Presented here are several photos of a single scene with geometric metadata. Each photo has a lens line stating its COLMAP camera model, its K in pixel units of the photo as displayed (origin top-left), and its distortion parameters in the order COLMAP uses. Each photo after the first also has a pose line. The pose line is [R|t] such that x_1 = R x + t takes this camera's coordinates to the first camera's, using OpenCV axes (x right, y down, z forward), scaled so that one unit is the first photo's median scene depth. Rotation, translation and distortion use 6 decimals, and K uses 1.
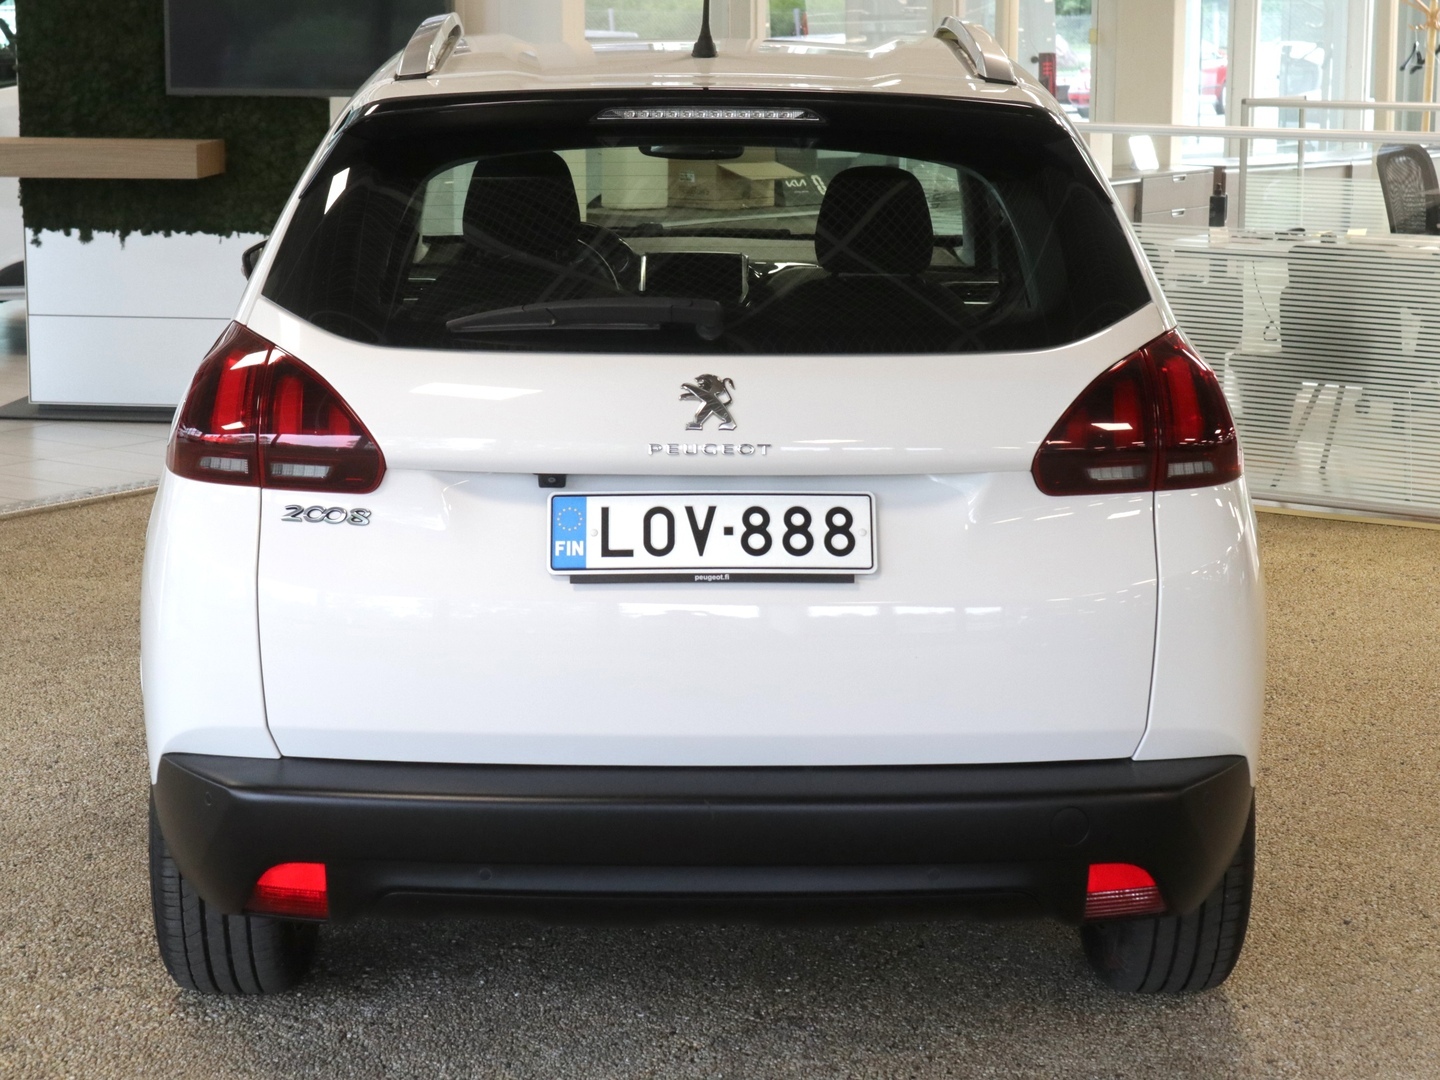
lens RADIAL K [[2478.5, 0, 720.0], [0, 2478.5, 540.0], [0, 0, 1]] dist [-0.005150, 0.004937]
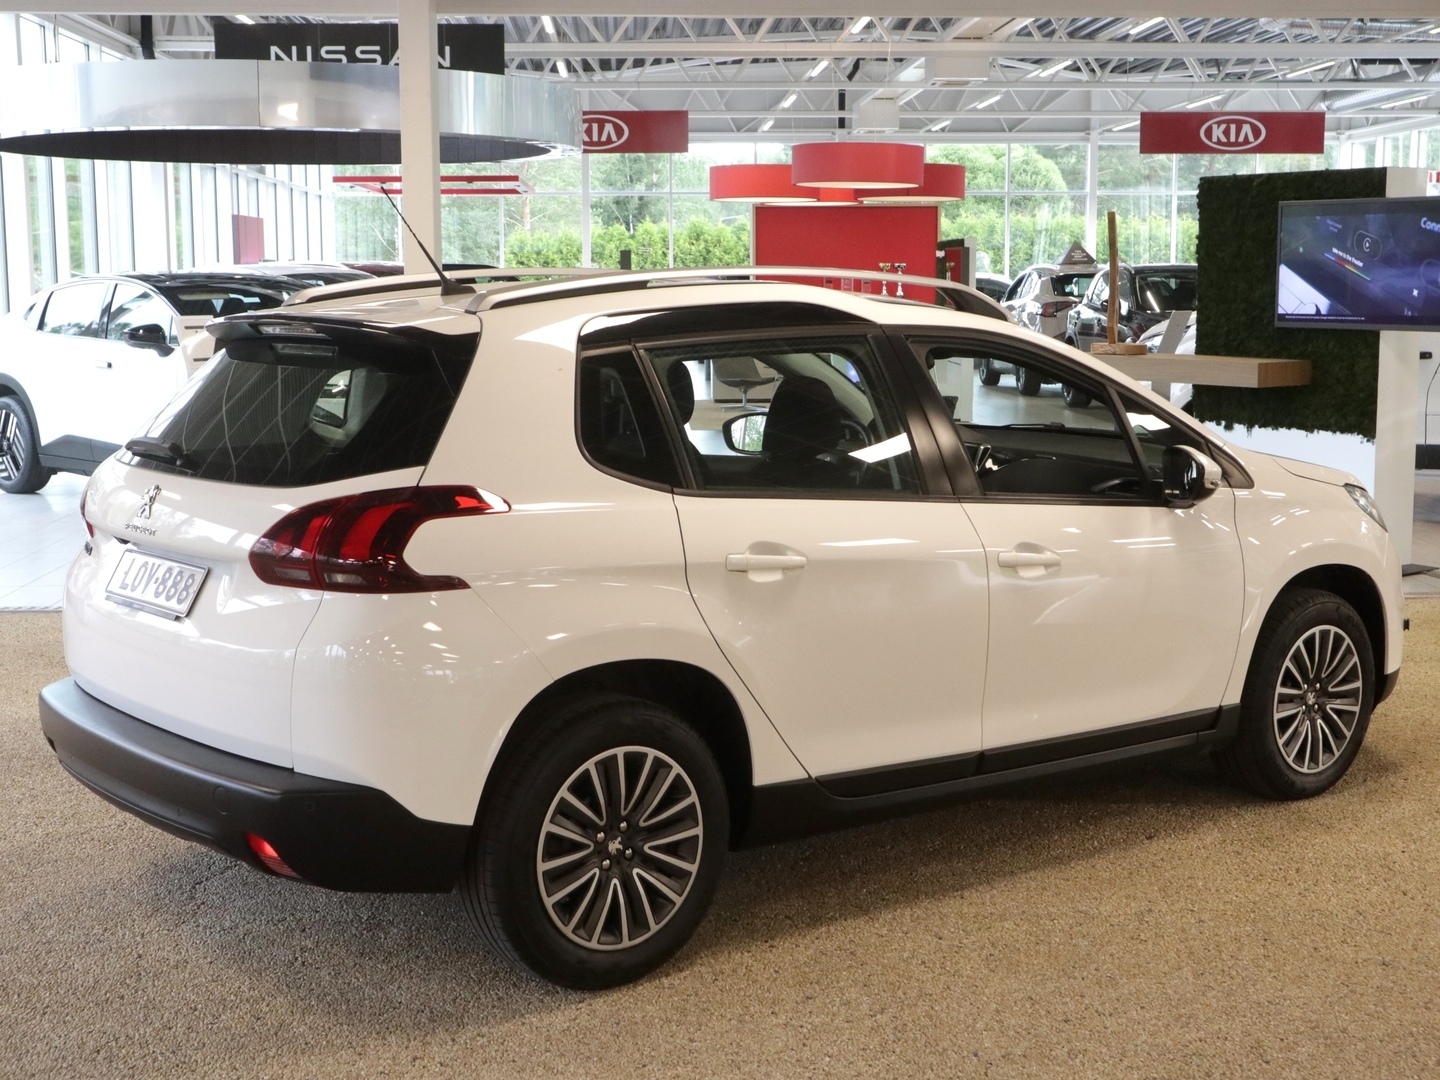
lens RADIAL K [[1774.9, 0, 720.0], [0, 1774.9, 540.0], [0, 0, 1]] dist [0.016978, 0.019167]
pose [[0.670987, 0.103445, -0.734218, 0.300075], [-0.145778, 0.989298, 0.006160, -0.024677], [0.726997, 0.102899, 0.678886, 0.123378]]
